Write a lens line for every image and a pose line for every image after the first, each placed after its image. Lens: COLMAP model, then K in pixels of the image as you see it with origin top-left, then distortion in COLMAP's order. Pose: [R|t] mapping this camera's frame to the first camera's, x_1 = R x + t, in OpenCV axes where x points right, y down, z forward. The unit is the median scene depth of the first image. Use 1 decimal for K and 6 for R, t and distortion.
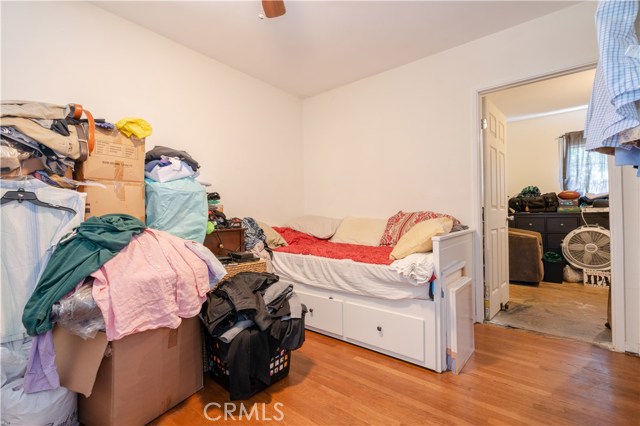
lens RADIAL K [[289.4, 0, 320.5], [0, 289.4, 215.6], [0, 0, 1]] dist [-0.003086, 0.000728]
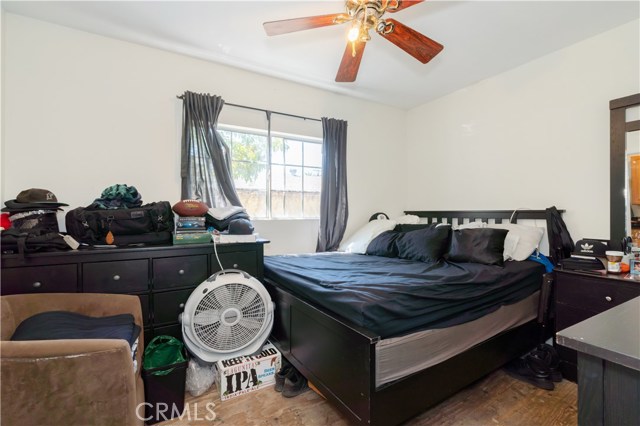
lens RADIAL K [[289.4, 0, 319.3], [0, 289.4, 211.8], [0, 0, 1]] dist [-0.003086, 0.000728]
pose [[0.369854, 0.016806, 0.928938, 0.486092], [-0.008325, 0.999856, -0.014775, -0.063215], [-0.929052, -0.002269, 0.369941, 0.627057]]
